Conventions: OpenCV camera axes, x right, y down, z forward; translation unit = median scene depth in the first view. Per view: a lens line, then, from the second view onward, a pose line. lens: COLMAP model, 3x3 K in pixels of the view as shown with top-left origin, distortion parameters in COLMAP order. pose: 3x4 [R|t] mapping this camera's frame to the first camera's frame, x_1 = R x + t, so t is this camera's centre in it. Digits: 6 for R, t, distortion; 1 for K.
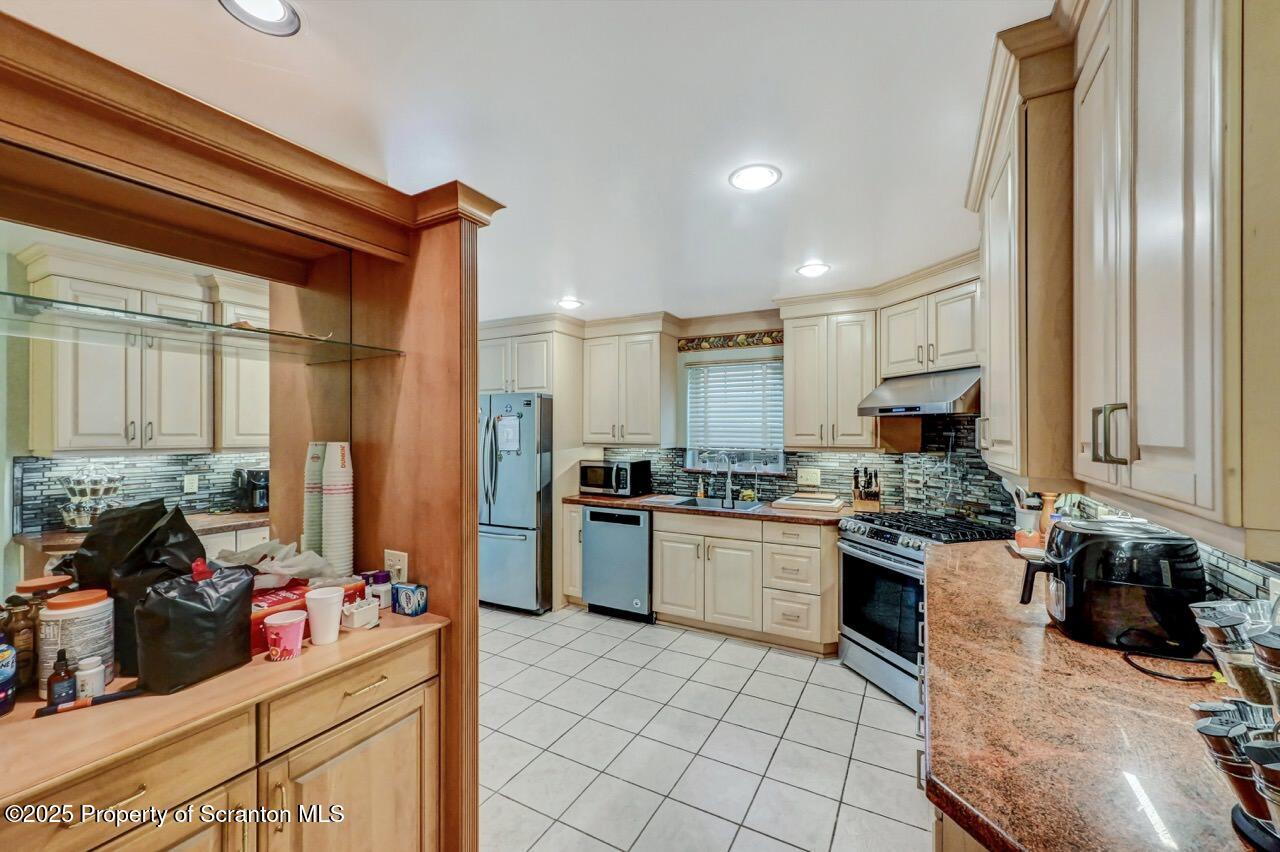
lens RADIAL K [[508.2, 0, 632.6], [0, 508.2, 428.8], [0, 0, 1]] dist [0.000269, 0.000118]
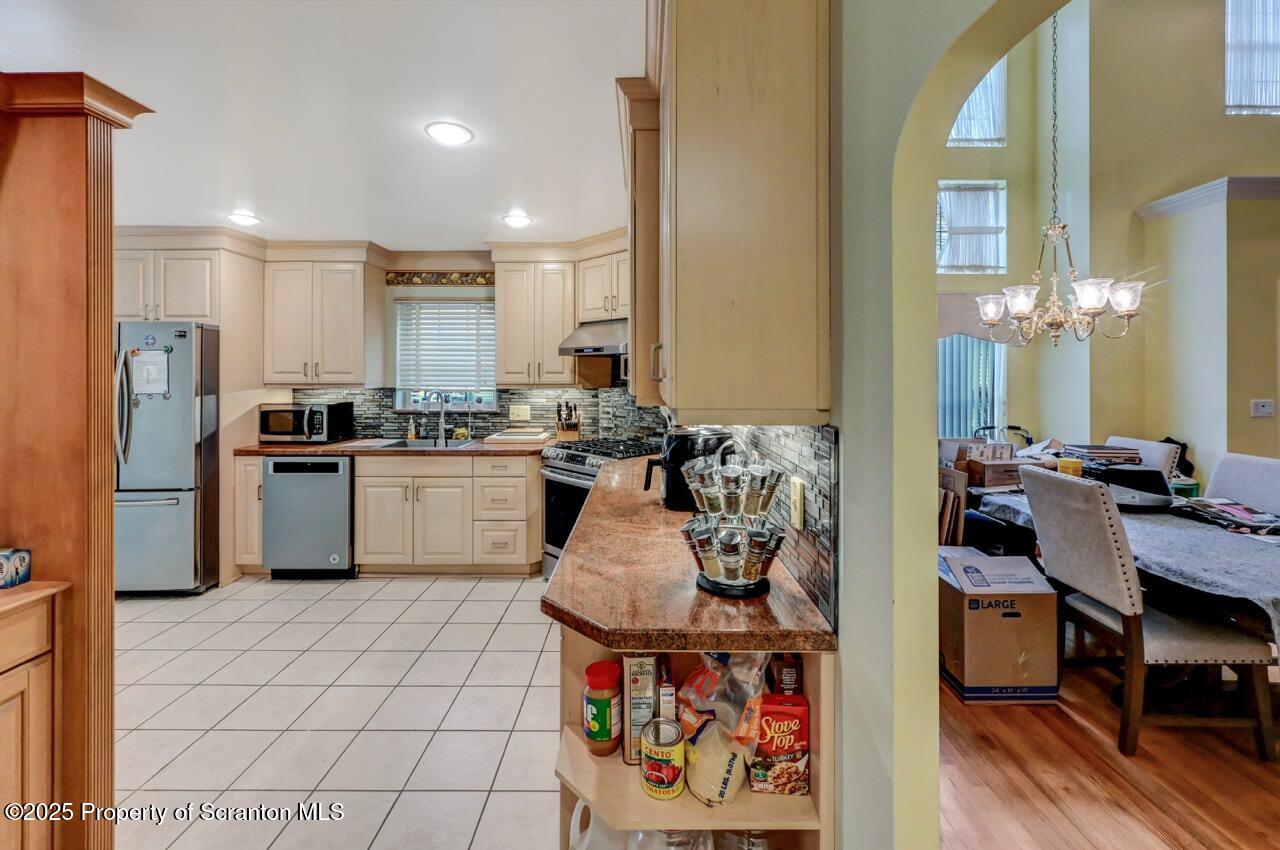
lens RADIAL K [[538.7, 0, 635.6], [0, 538.7, 372.4], [0, 0, 1]] dist [-0.007006, 0.000779]
pose [[0.875958, 0.000145, 0.482388, 0.018148], [-0.000689, 0.999999, 0.000951, 0.009952], [-0.482388, -0.001165, 0.875957, -0.110920]]
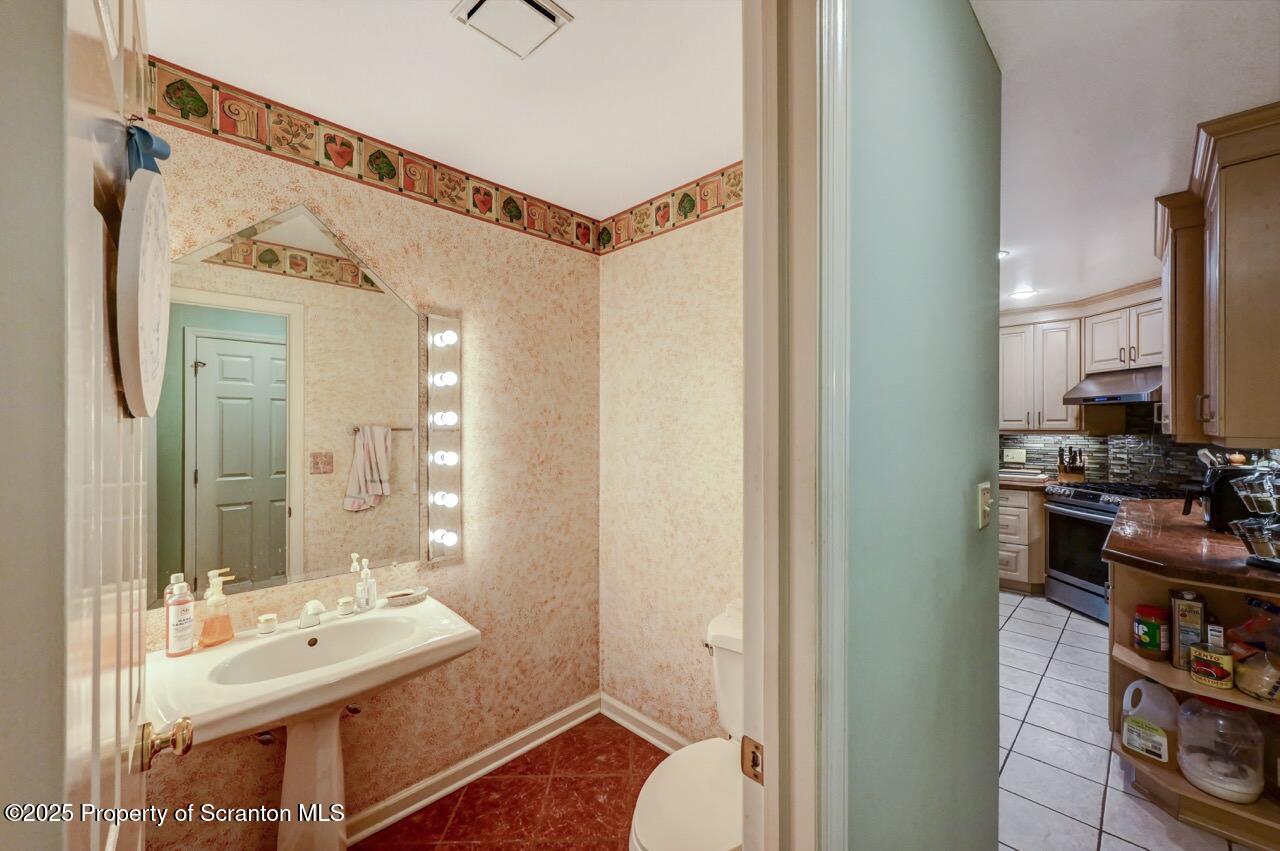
lens RADIAL K [[508.2, 0, 637.6], [0, 508.2, 426.0], [0, 0, 1]] dist [0.000269, 0.000118]
pose [[0.962714, -0.000512, -0.270521, -0.212286], [0.001433, 0.999994, 0.003206, 0.019945], [0.270518, -0.003474, 0.962709, -0.457652]]
